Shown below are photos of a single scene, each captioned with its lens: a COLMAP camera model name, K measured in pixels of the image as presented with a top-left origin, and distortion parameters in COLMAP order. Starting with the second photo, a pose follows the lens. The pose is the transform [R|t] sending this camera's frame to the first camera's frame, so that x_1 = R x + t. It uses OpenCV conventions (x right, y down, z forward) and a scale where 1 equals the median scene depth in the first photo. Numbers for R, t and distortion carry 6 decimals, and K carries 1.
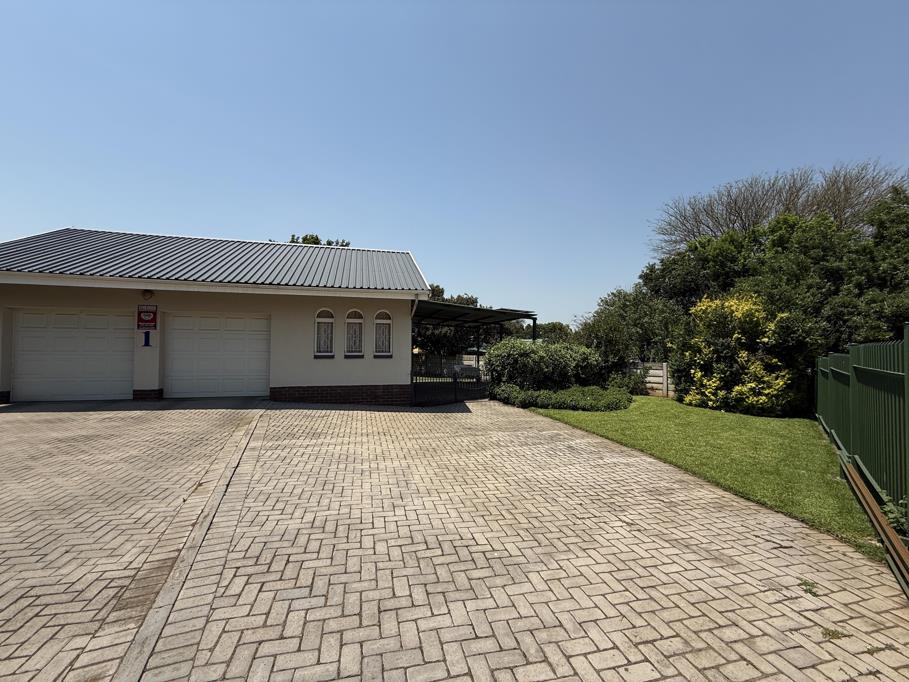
lens RADIAL K [[364.6, 0, 454.5], [0, 364.6, 341.0], [0, 0, 1]] dist [0.002428, 0.000190]
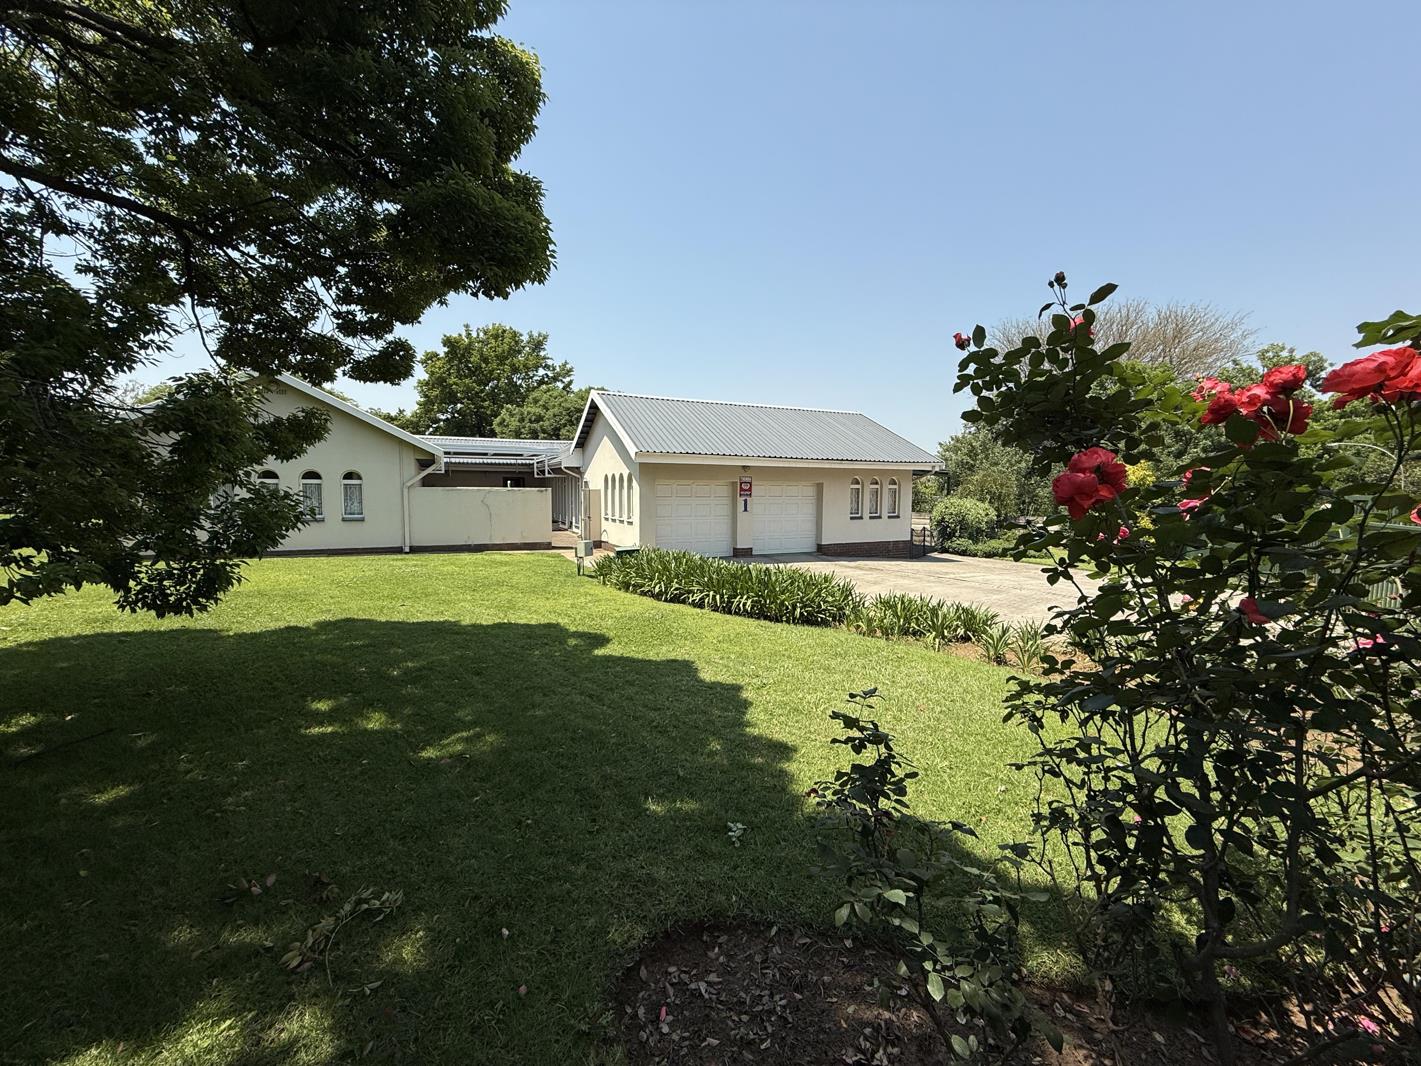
lens RADIAL K [[570.0, 0, 710.5], [0, 570.0, 533.0], [0, 0, 1]] dist [0.002428, 0.000190]
pose [[0.980013, -0.019096, 0.198015, -1.199107], [0.000348, 0.995545, 0.094287, -0.083670], [-0.198933, -0.092333, 0.975654, -0.723141]]
